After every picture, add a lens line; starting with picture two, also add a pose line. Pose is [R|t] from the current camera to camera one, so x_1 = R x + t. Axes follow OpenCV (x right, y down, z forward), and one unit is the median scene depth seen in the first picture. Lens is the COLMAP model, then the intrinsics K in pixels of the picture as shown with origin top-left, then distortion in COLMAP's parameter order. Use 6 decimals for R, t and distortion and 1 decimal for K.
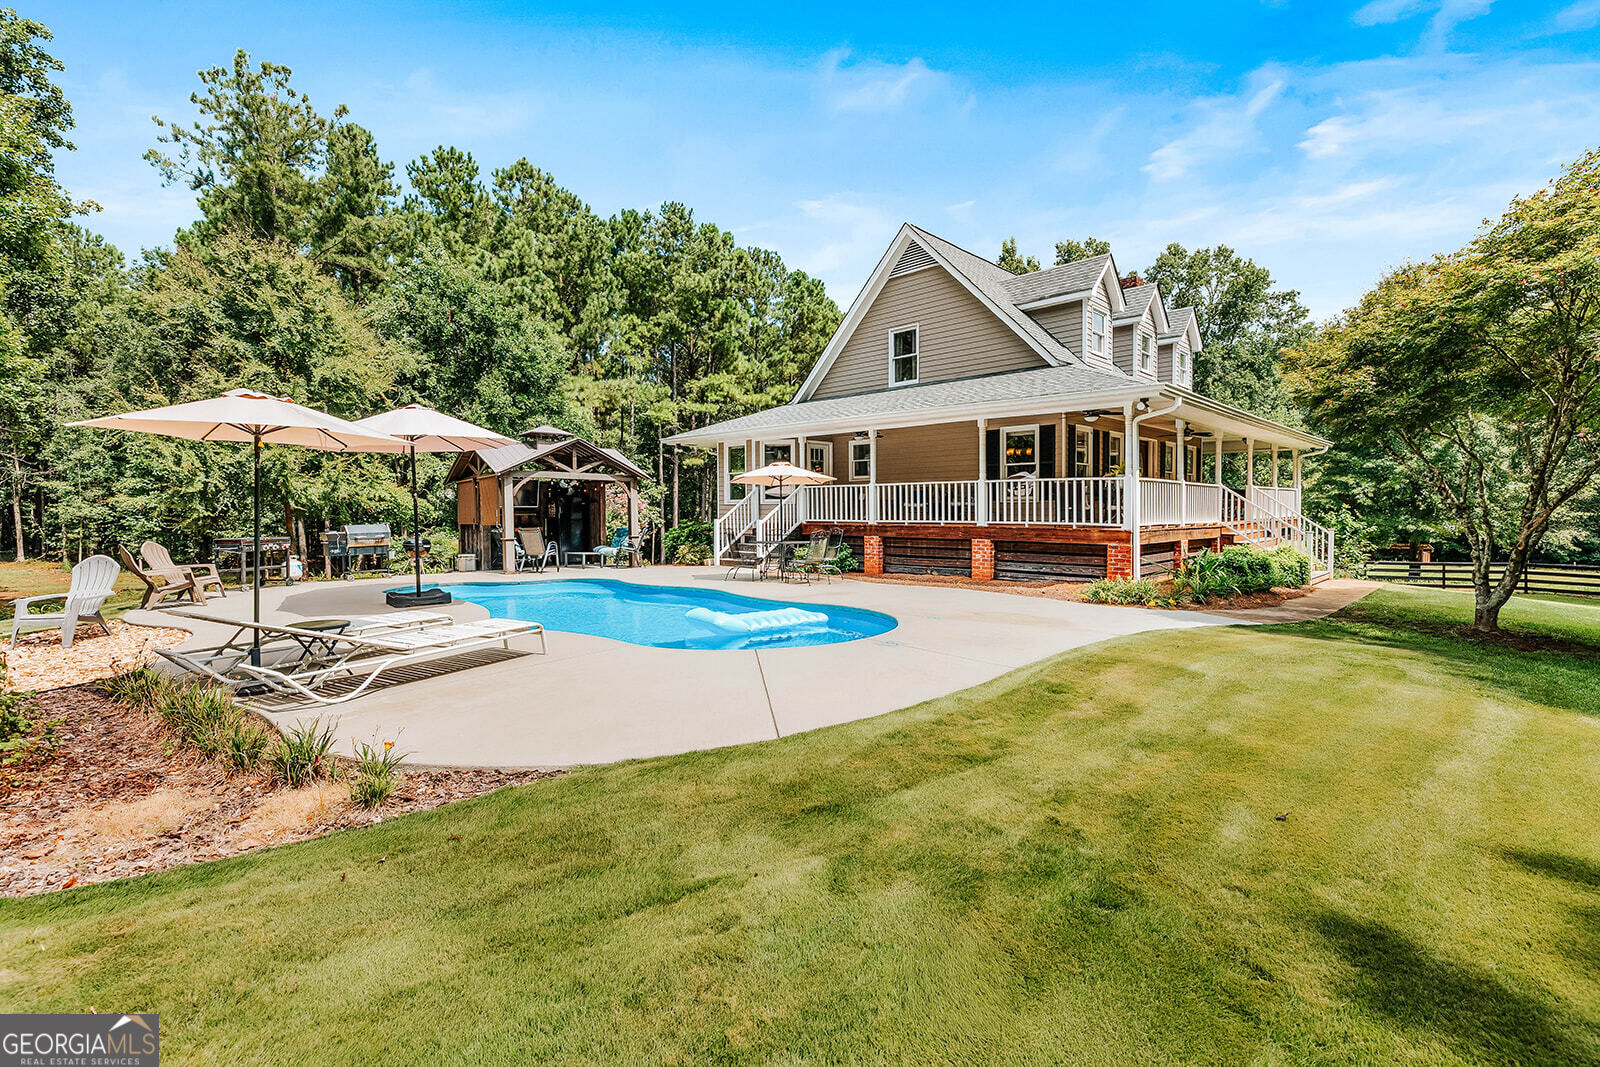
lens RADIAL K [[737.8, 0, 794.8], [0, 737.8, 524.2], [0, 0, 1]] dist [0.001895, -0.000468]
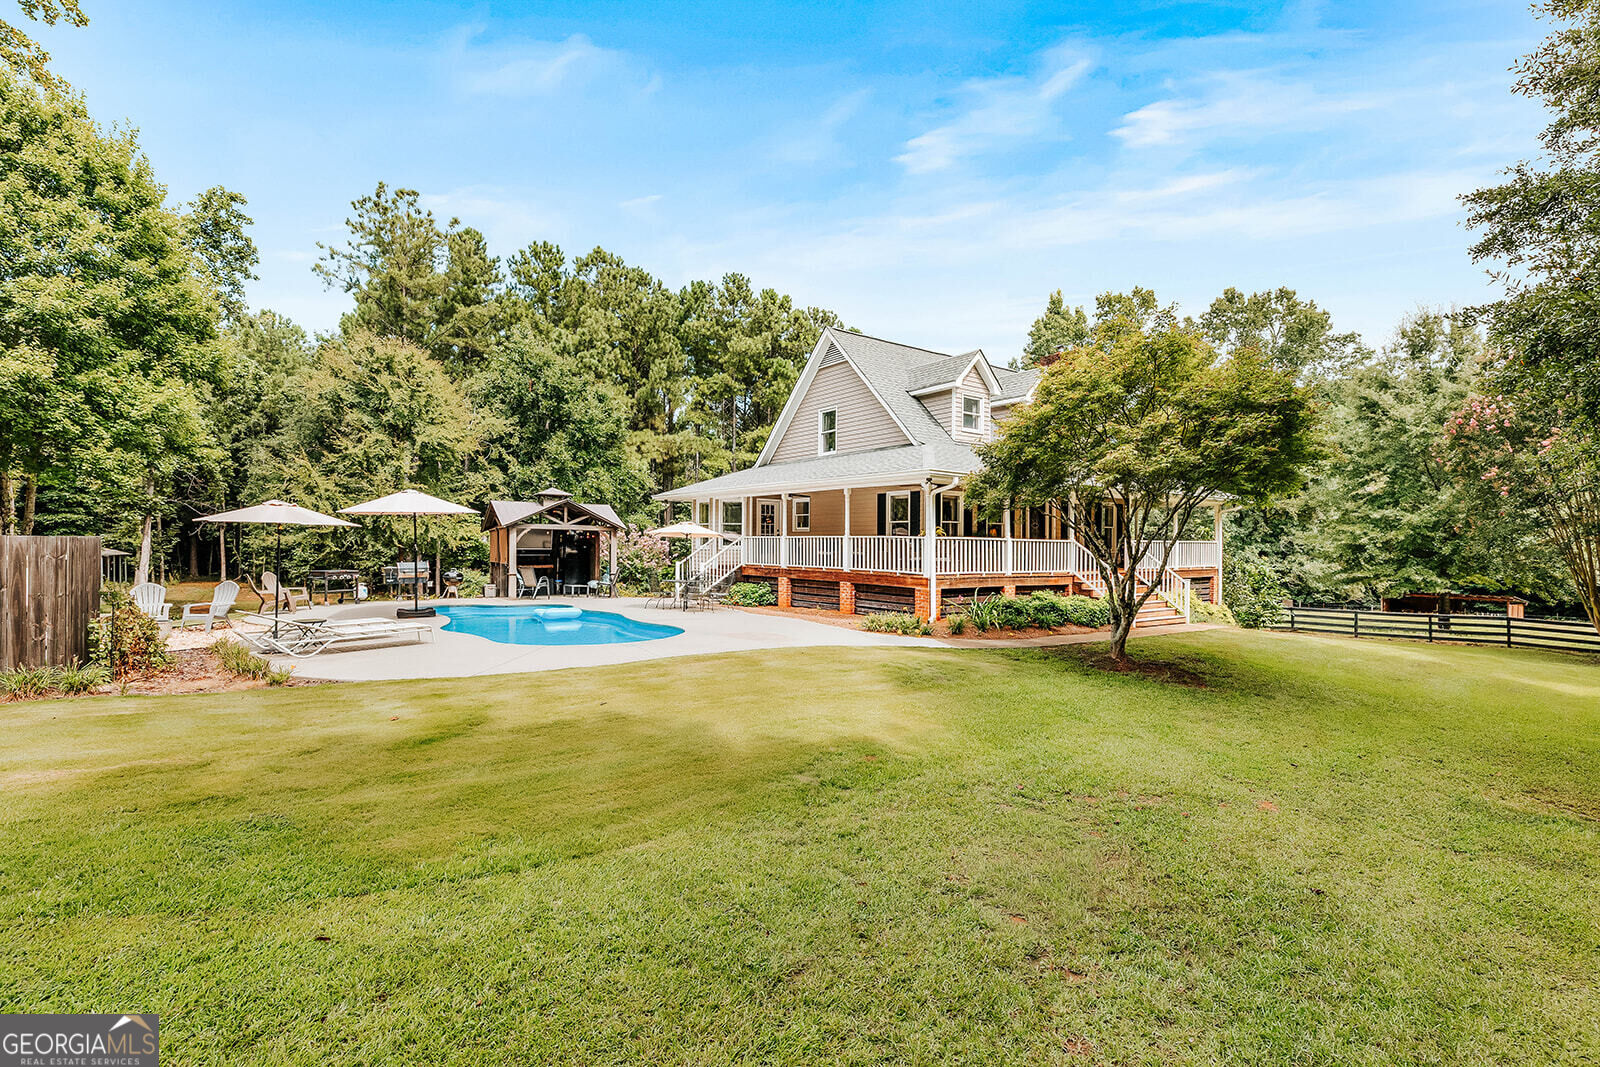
lens RADIAL K [[751.1, 0, 798.5], [0, 751.1, 537.2], [0, 0, 1]] dist [-0.002283, -0.000305]
pose [[0.986266, 0.012179, -0.164718, 0.166977], [-0.017032, 0.999461, -0.028079, -0.008136], [0.164287, 0.030499, 0.985941, -0.128093]]
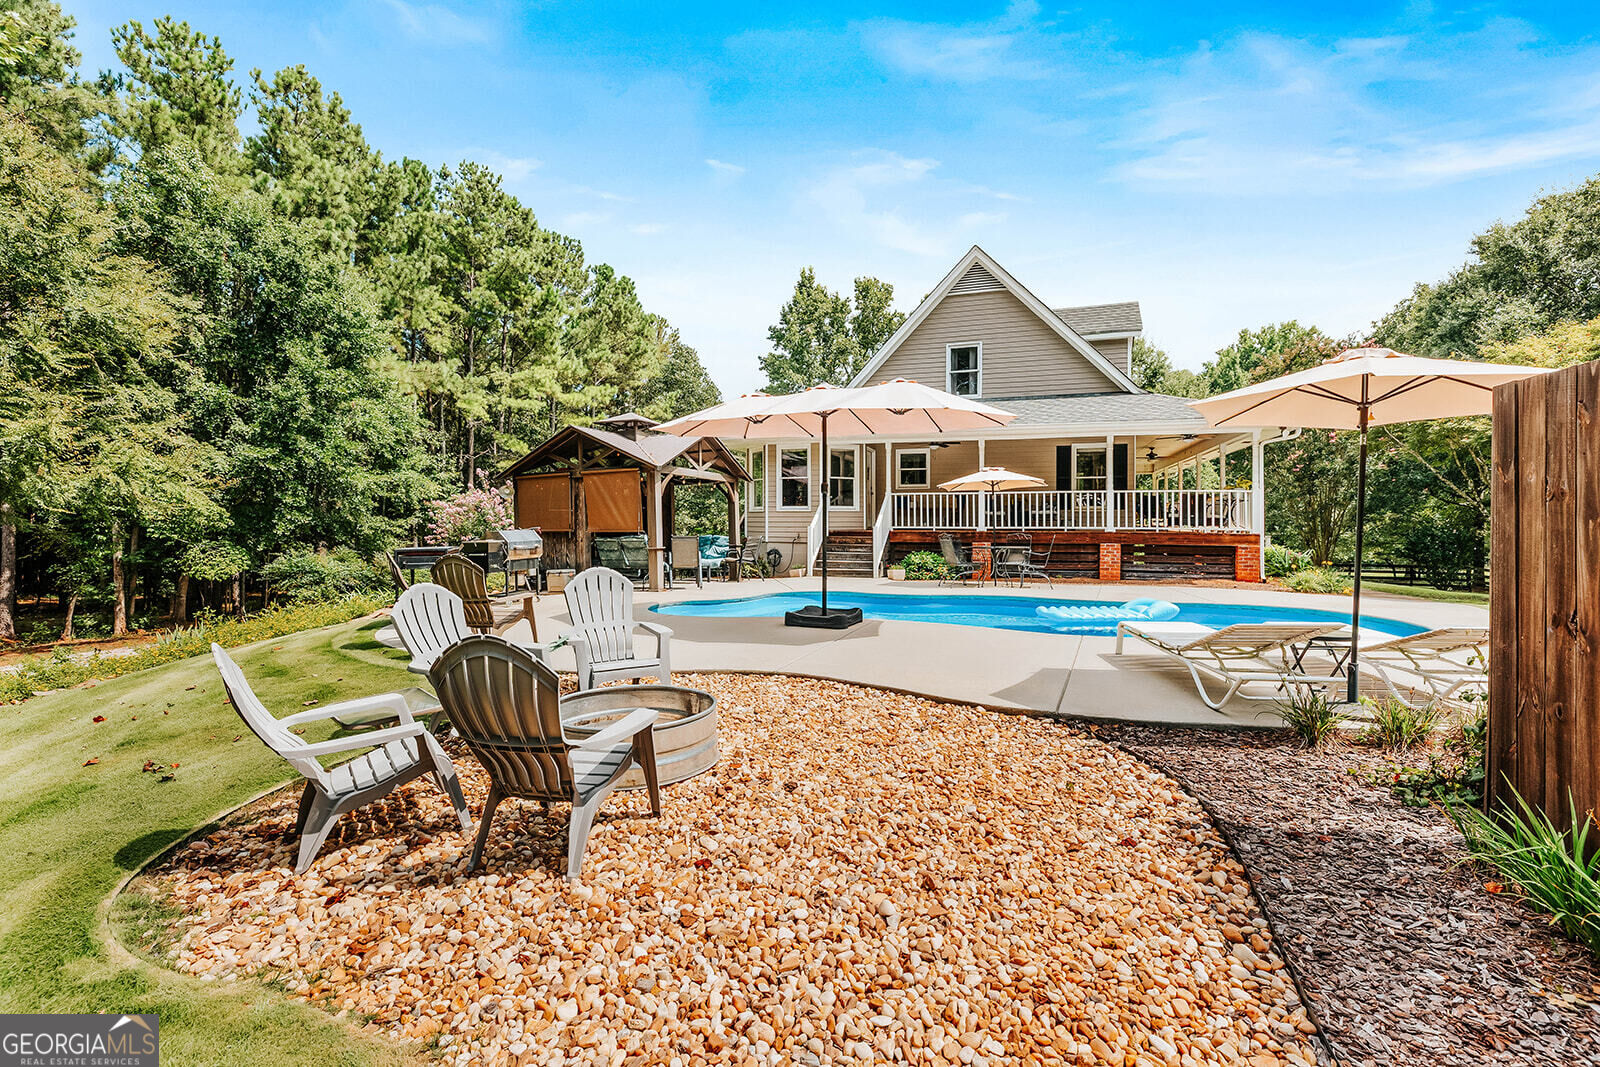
lens RADIAL K [[737.8, 0, 794.8], [0, 737.8, 524.2], [0, 0, 1]] dist [0.001895, -0.000468]
pose [[0.893710, 0.003460, 0.448633, -0.290600], [0.005229, 0.999822, -0.018127, 0.003860], [-0.448616, 0.018546, 0.893532, 0.095452]]
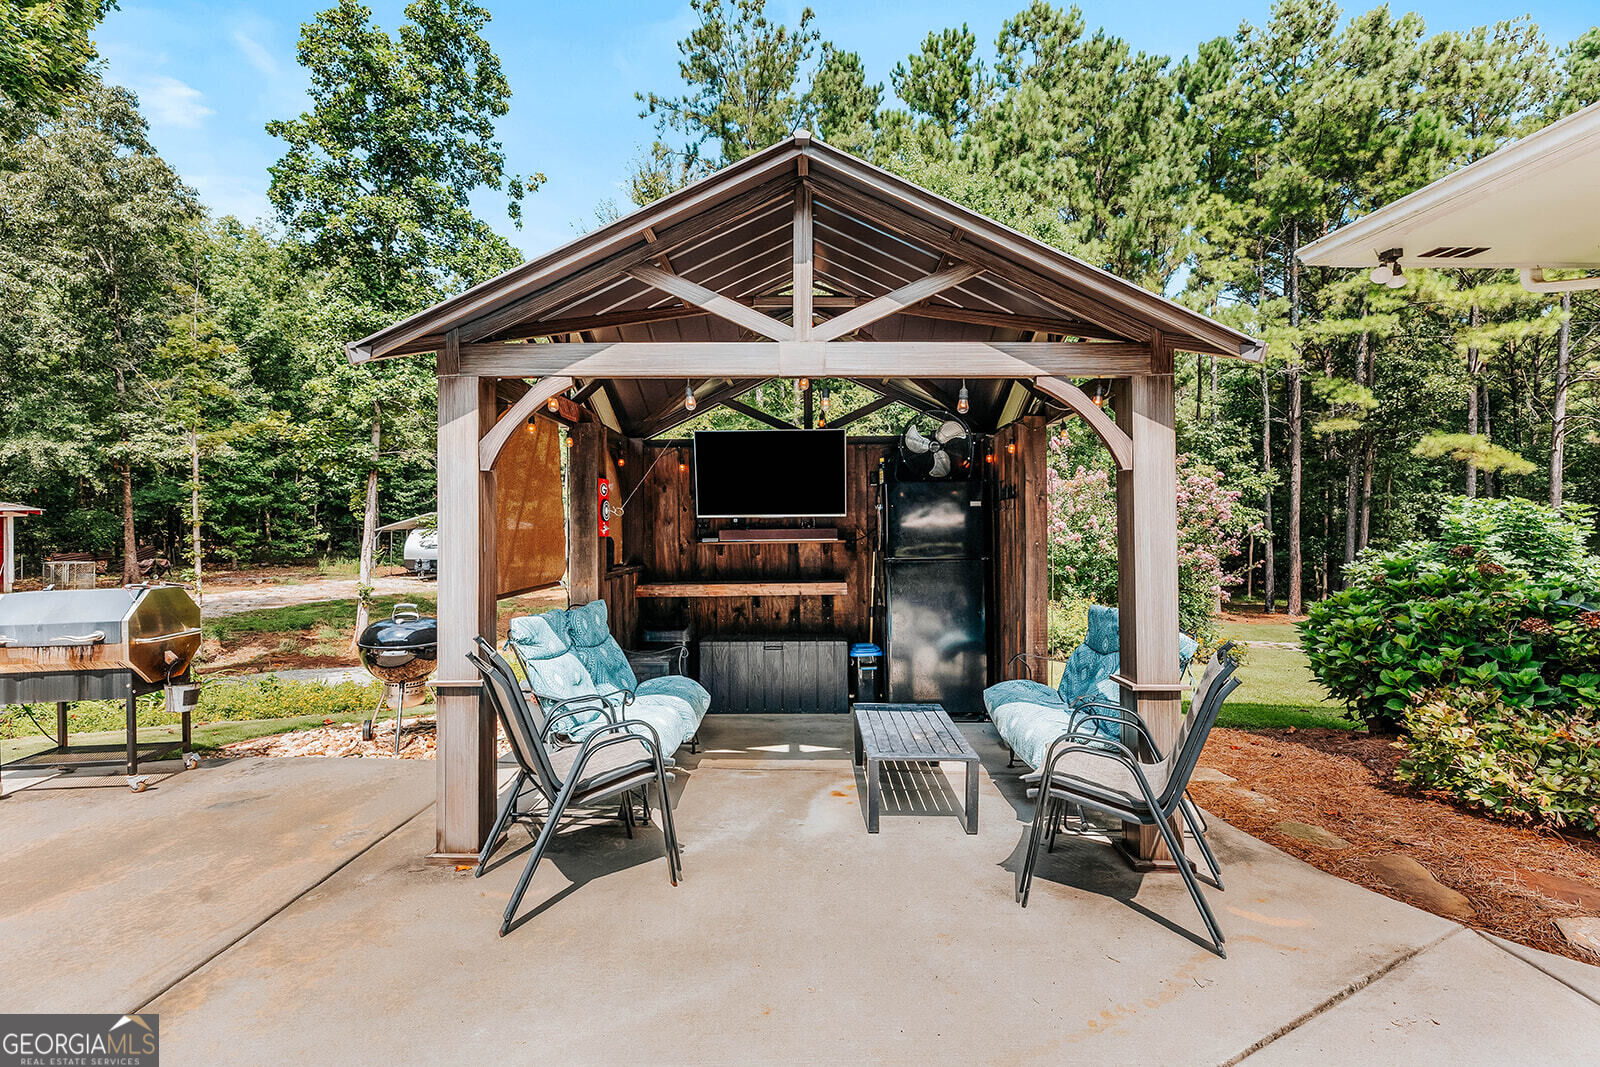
lens RADIAL K [[737.8, 0, 794.8], [0, 737.8, 524.2], [0, 0, 1]] dist [0.001895, -0.000468]
pose [[0.738427, 0.007075, -0.674297, -0.080120], [-0.008397, 0.999964, 0.001296, -0.010730], [0.674281, 0.004705, 0.738459, 0.402686]]
